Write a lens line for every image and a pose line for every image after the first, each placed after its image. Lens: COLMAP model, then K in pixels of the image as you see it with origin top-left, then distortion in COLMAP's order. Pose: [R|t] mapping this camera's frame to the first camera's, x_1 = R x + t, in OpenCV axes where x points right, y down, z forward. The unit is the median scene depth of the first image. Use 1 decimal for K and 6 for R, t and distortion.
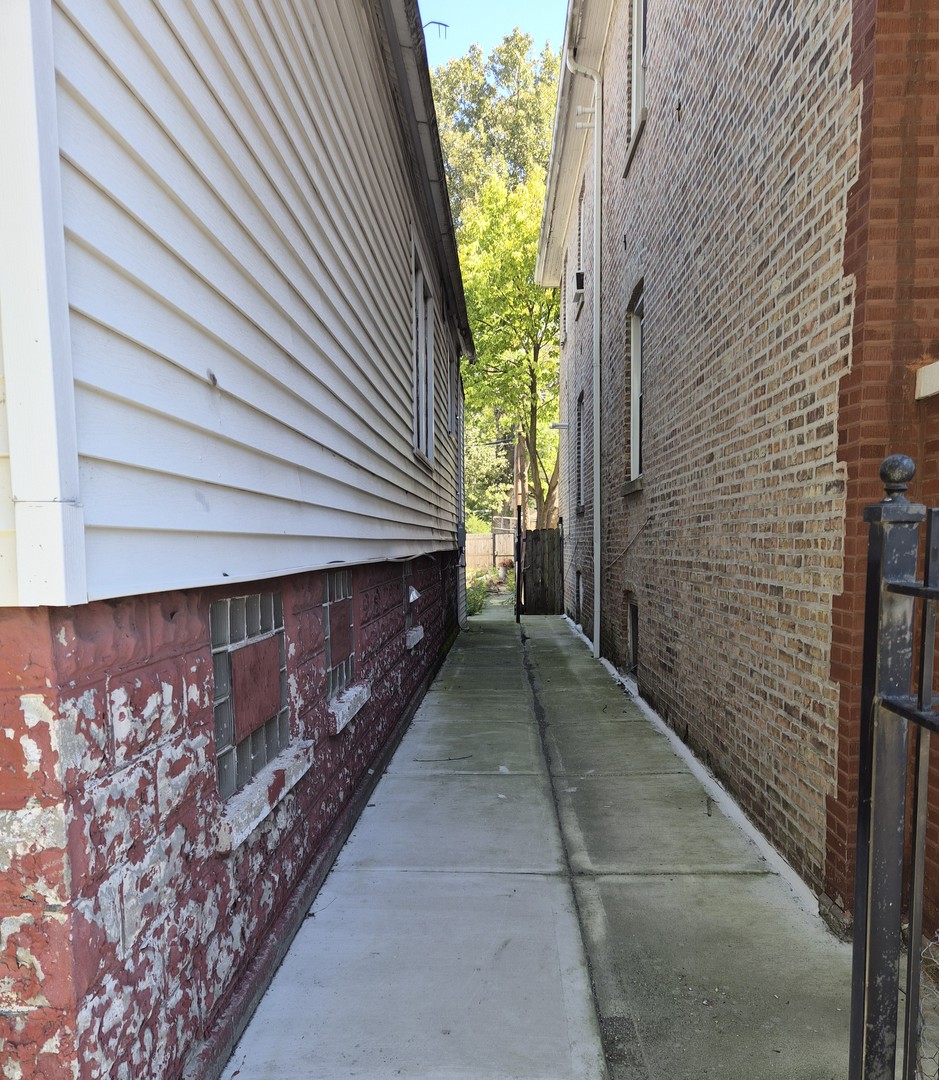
lens RADIAL K [[830.0, 0, 470.0], [0, 830.0, 540.9], [0, 0, 1]] dist [-0.000049, -0.000001]
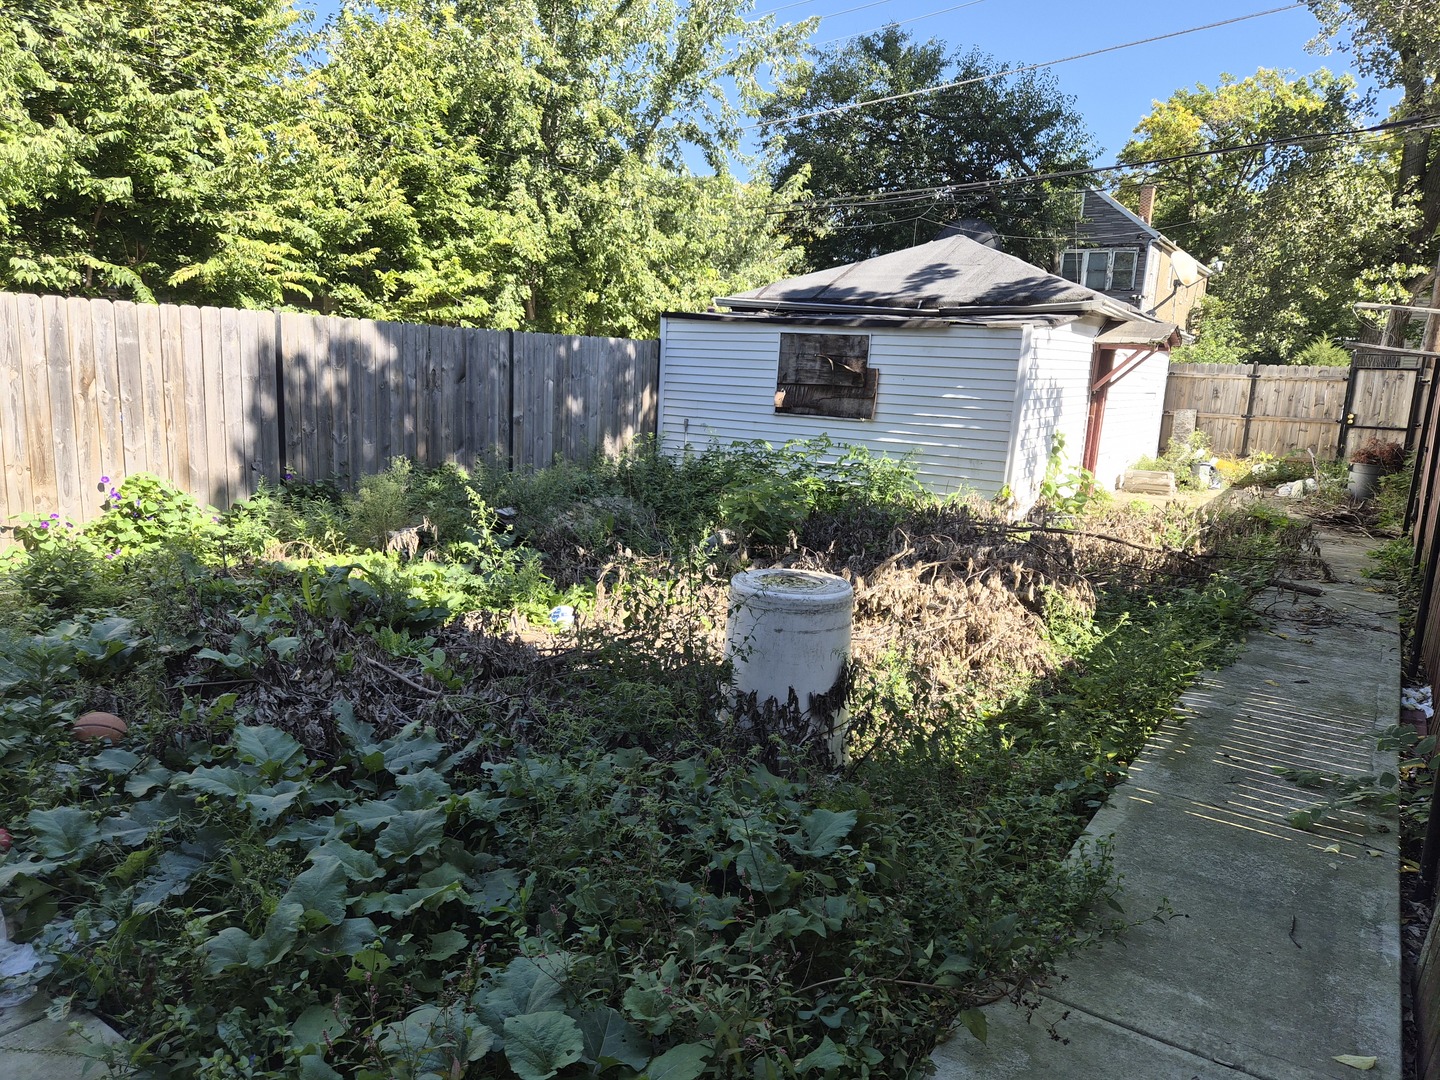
lens RADIAL K [[963.3, 0, 719.5], [0, 963.3, 540.1], [0, 0, 1]] dist [-0.001015, -0.000180]
pose [[0.848139, 0.137393, -0.511648, 0.013368], [-0.046216, 0.981292, 0.186895, -0.000270], [0.527754, -0.134867, 0.838622, 0.326478]]
